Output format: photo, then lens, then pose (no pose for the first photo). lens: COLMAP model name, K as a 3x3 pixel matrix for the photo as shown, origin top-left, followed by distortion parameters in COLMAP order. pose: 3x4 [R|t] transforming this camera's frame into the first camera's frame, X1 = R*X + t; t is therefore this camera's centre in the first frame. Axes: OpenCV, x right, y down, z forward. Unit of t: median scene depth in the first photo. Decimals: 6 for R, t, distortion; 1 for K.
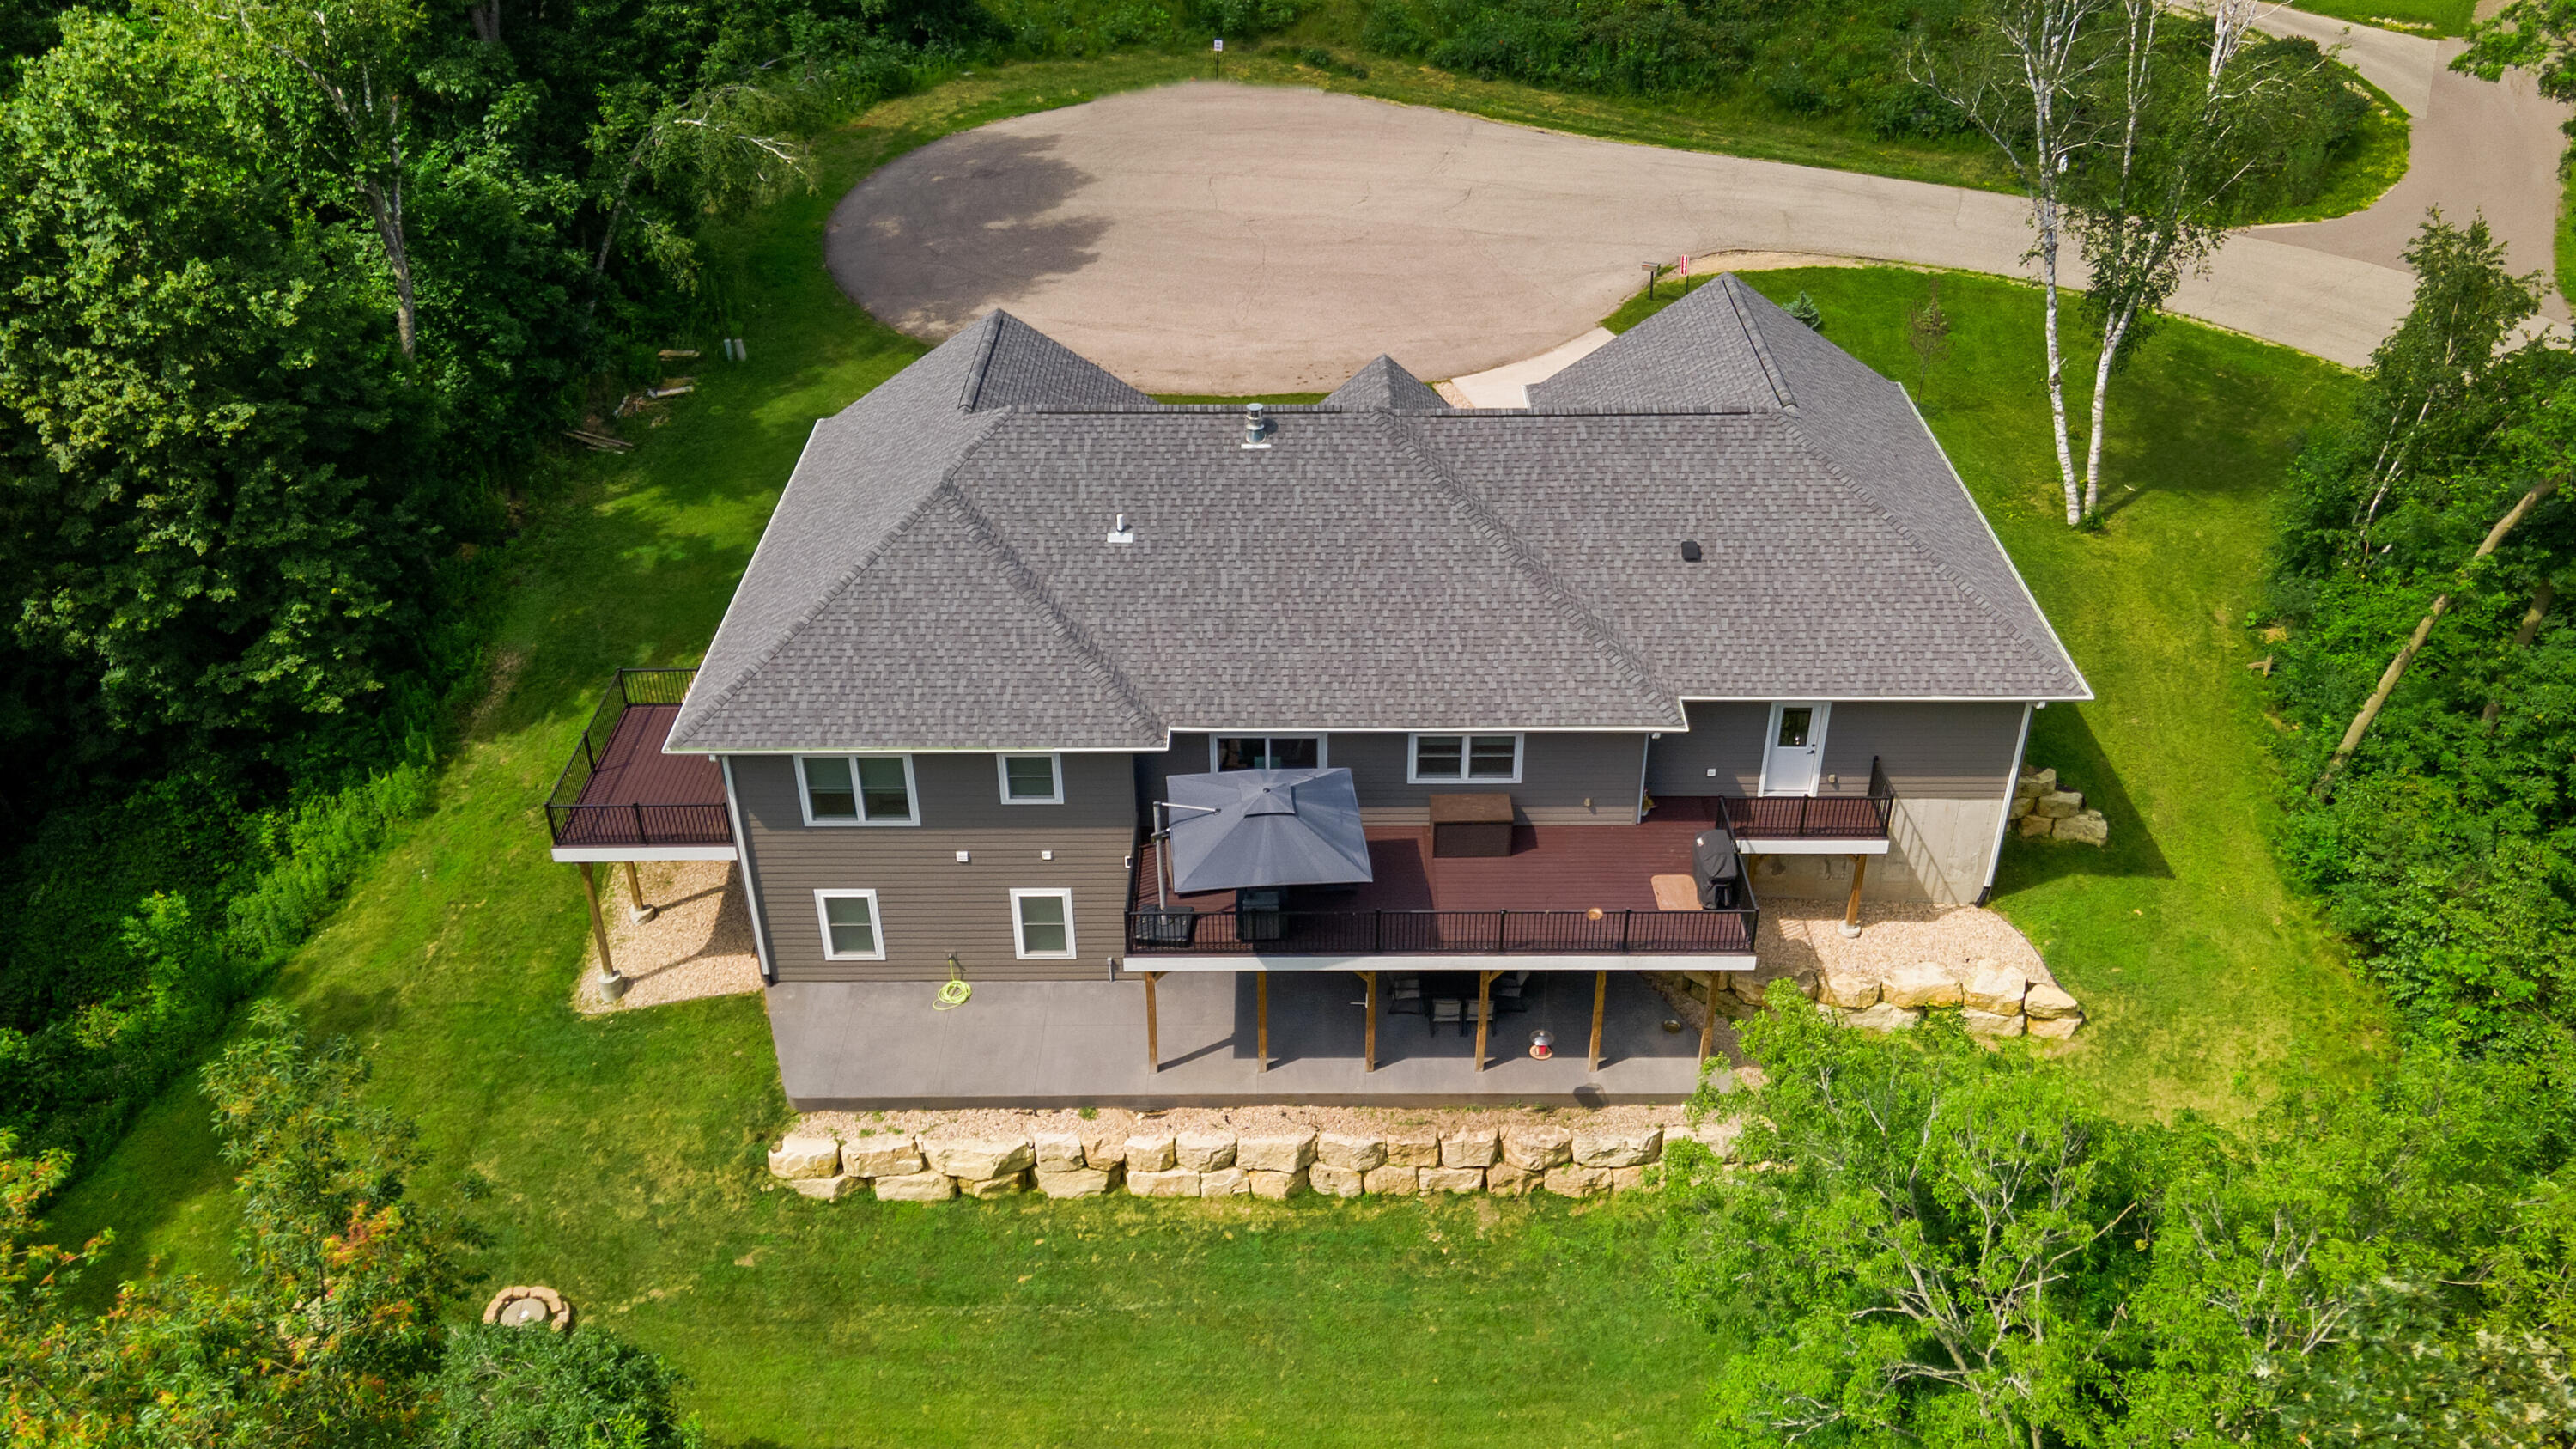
lens RADIAL K [[1982.7, 0, 1253.4], [0, 1982.7, 708.4], [0, 0, 1]] dist [0.032686, -0.001305]
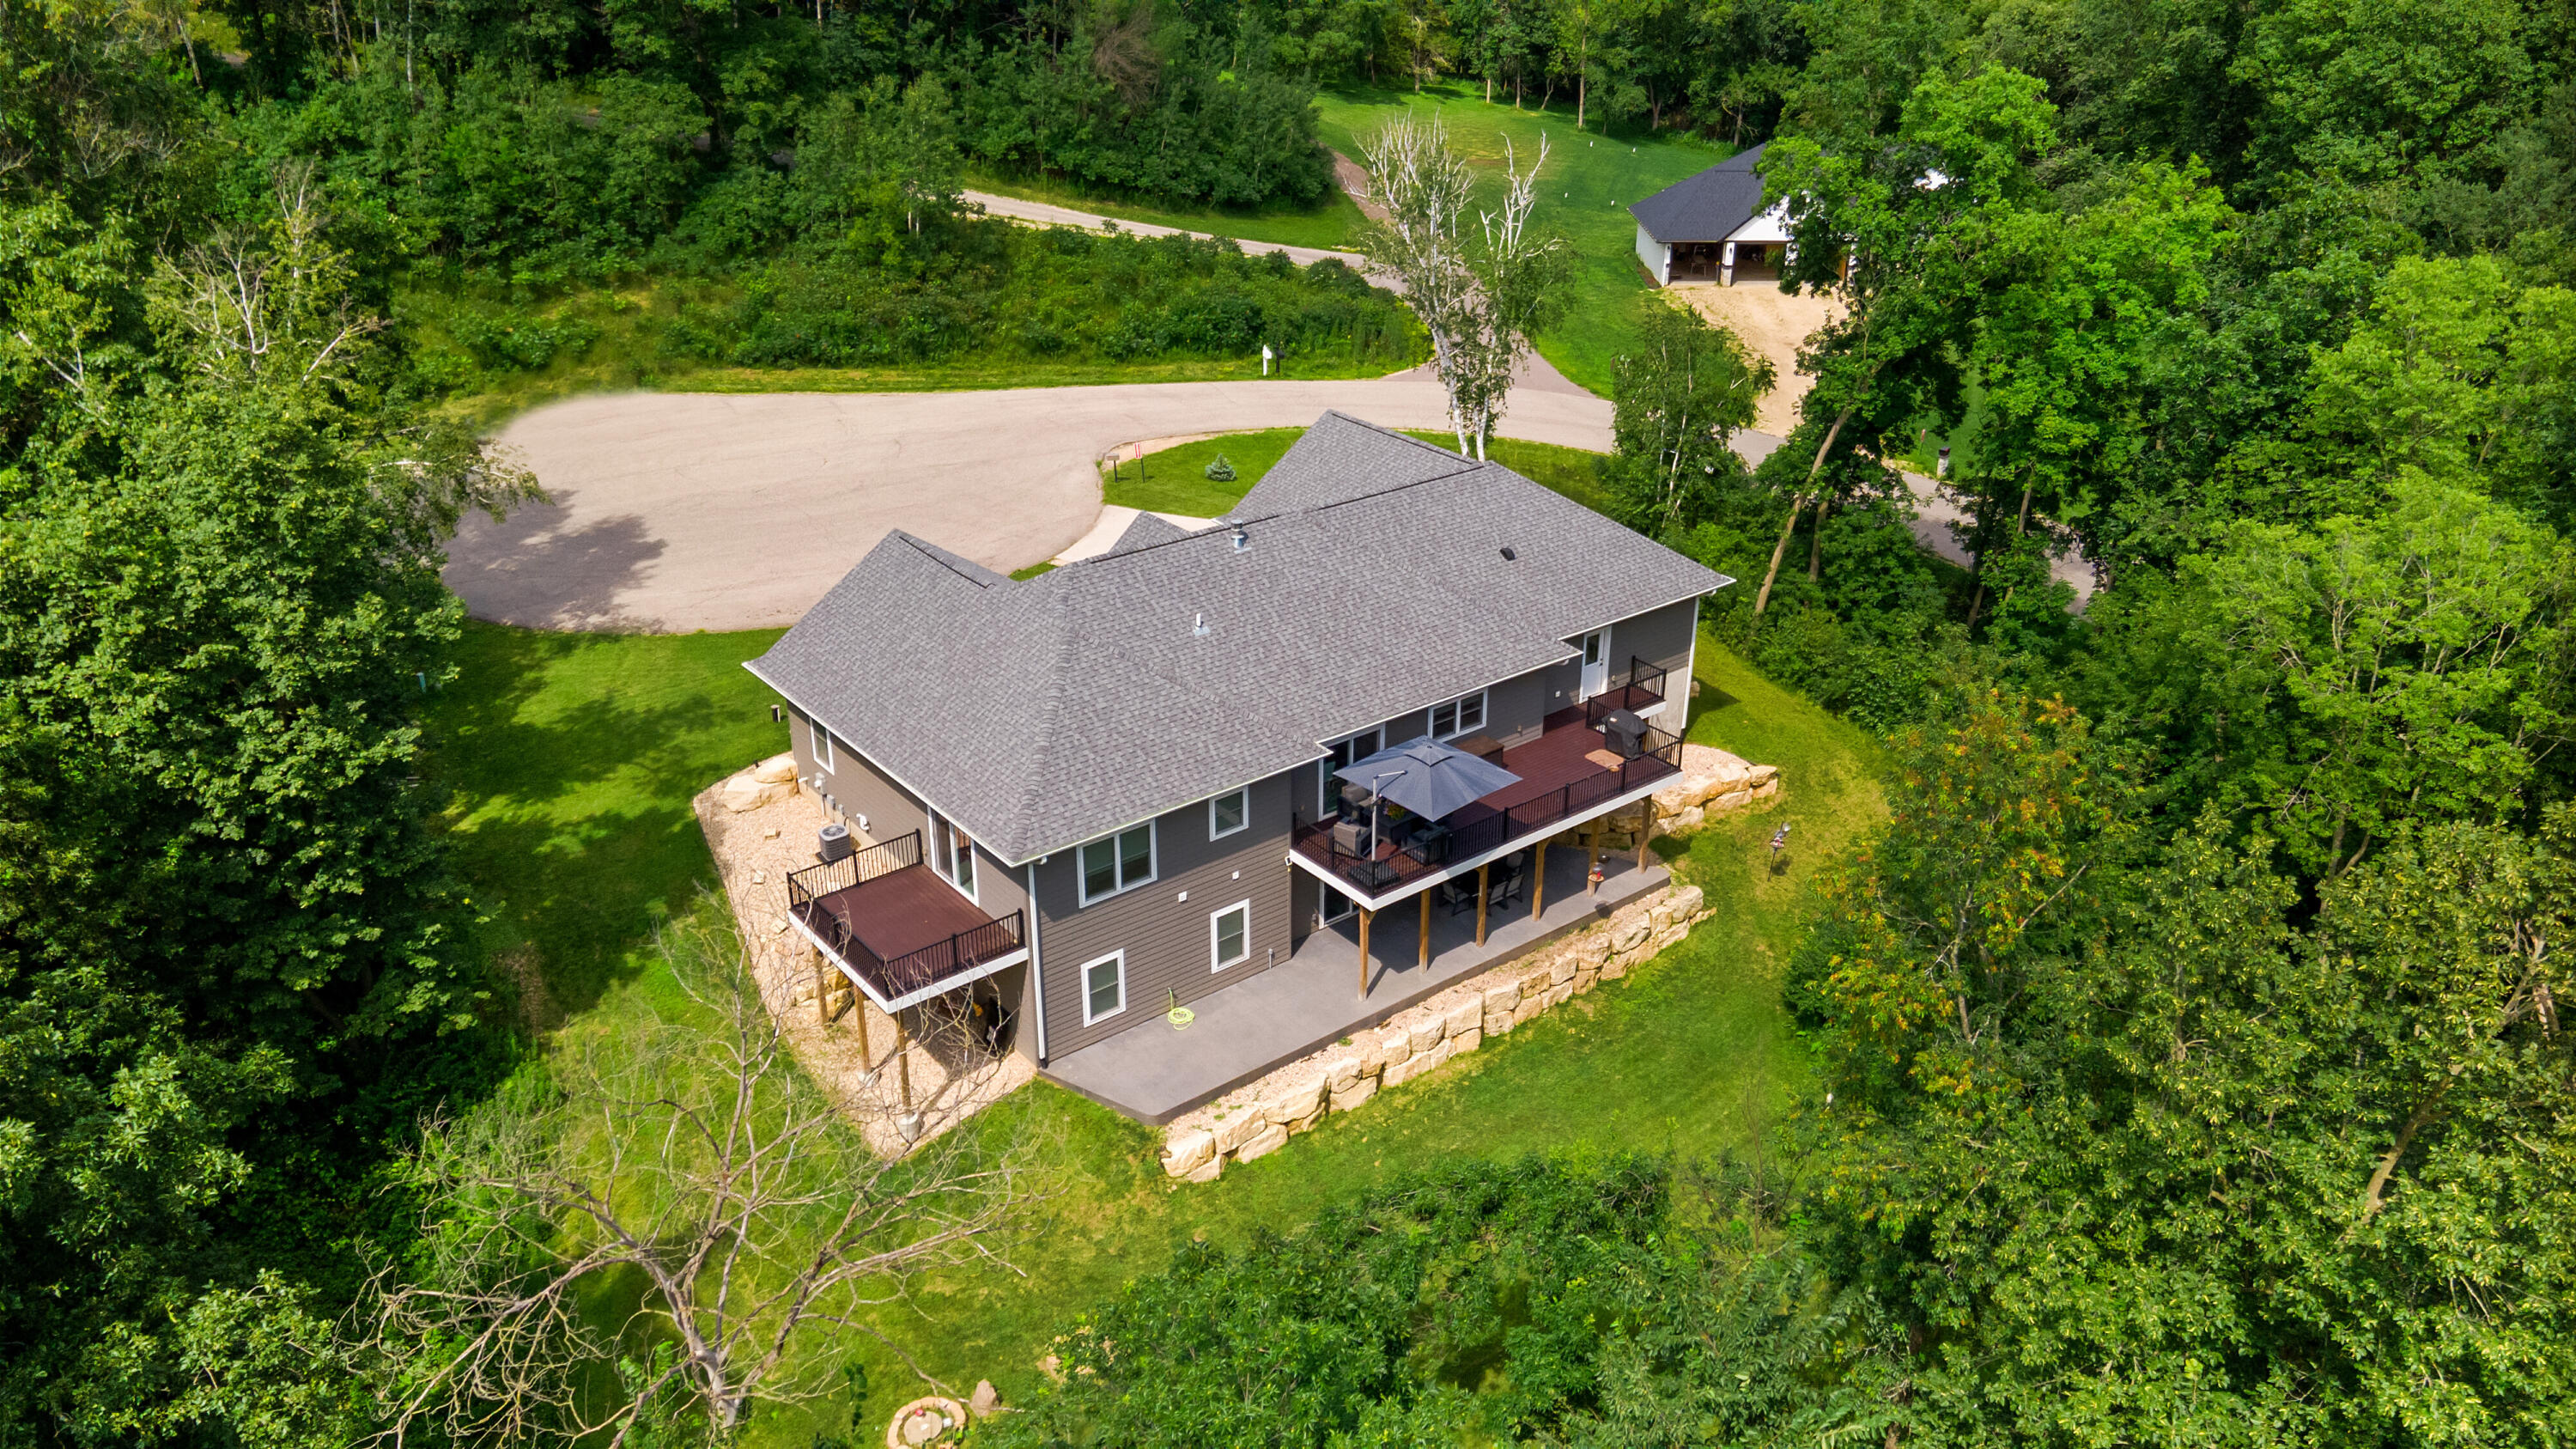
lens RADIAL K [[1880.0, 0, 1288.0], [0, 1880.0, 724.5], [0, 0, 1]] dist [0.043511, 0.005410]
pose [[0.781465, -0.257807, 0.568197, -0.741143], [0.333457, 0.942253, -0.031090, 0.030081], [-0.527370, 0.213765, 0.822305, -0.052560]]
